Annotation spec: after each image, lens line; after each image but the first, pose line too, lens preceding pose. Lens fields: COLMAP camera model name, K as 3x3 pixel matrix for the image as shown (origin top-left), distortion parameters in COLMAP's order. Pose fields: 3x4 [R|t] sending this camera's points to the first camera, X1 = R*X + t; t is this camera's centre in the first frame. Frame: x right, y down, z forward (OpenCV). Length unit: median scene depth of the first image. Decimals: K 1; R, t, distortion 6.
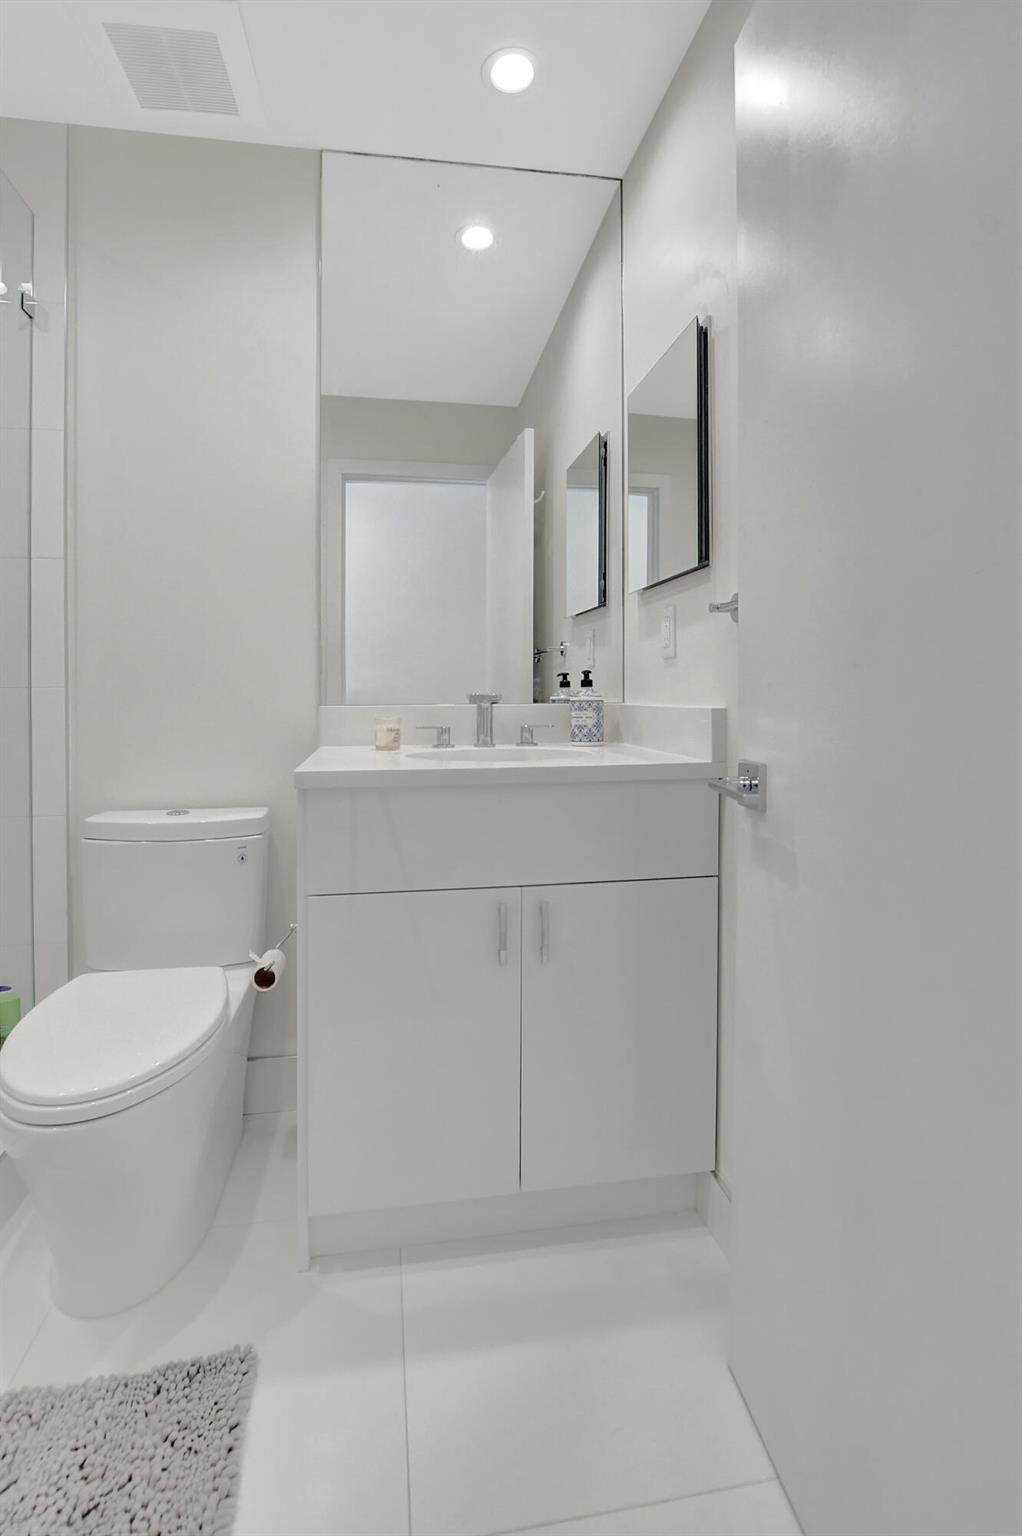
lens RADIAL K [[695.6, 0, 481.1], [0, 695.6, 676.9], [0, 0, 1]] dist [-0.013083, -0.000177]
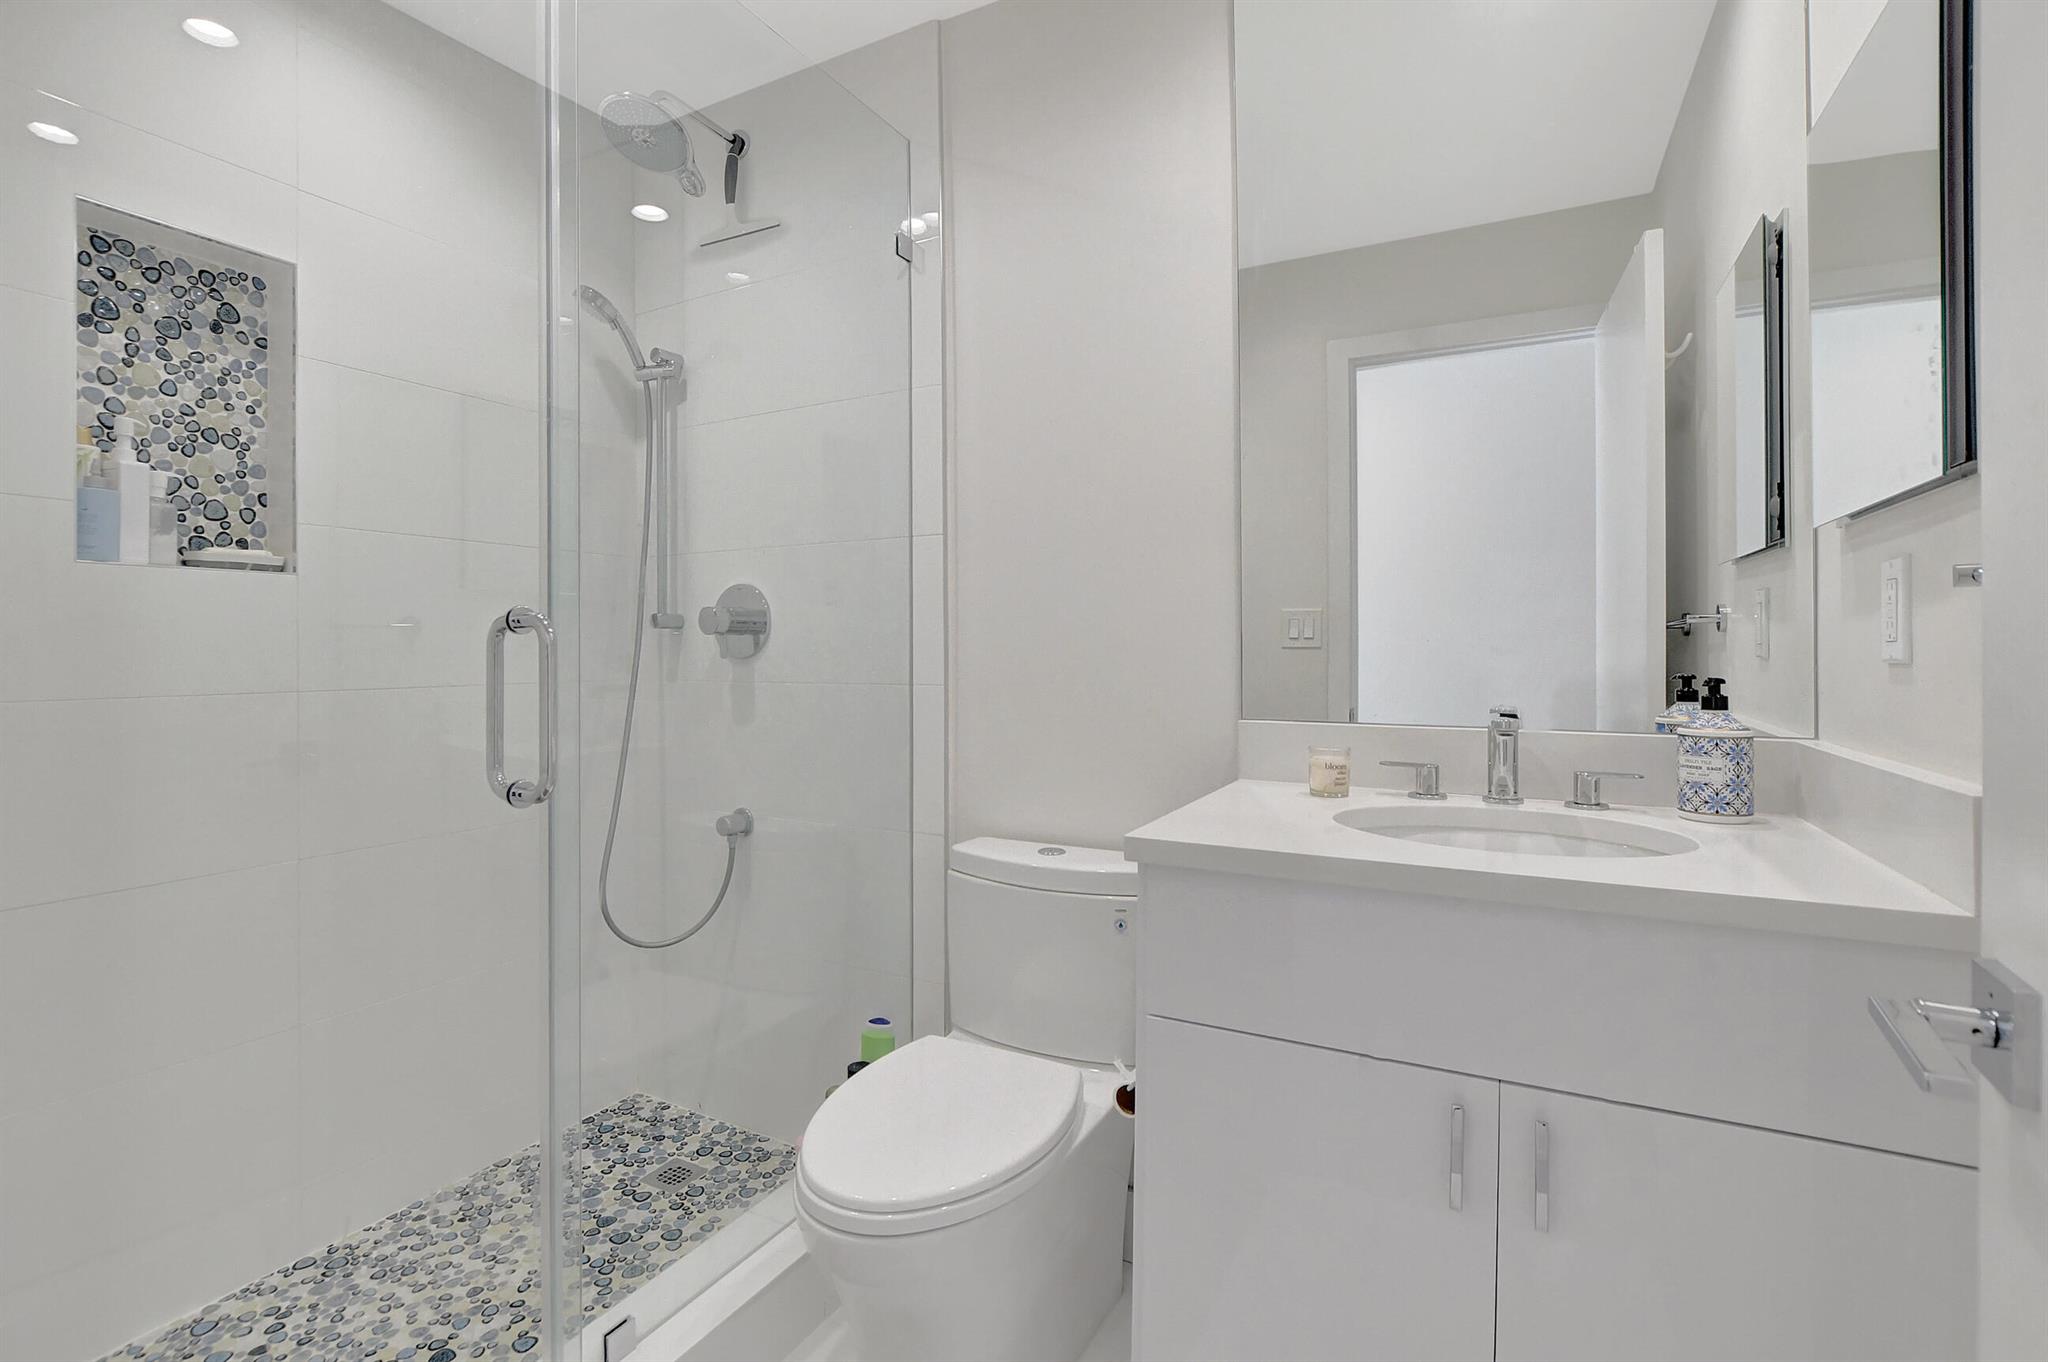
lens RADIAL K [[919.5, 0, 1011.1], [0, 919.5, 638.5], [0, 0, 1]] dist [-0.028118, -0.000045]
pose [[0.807130, -0.001937, -0.590371, 0.127559], [0.007445, 0.999949, 0.006897, -0.048619], [0.590327, -0.009962, 0.807103, 0.133733]]
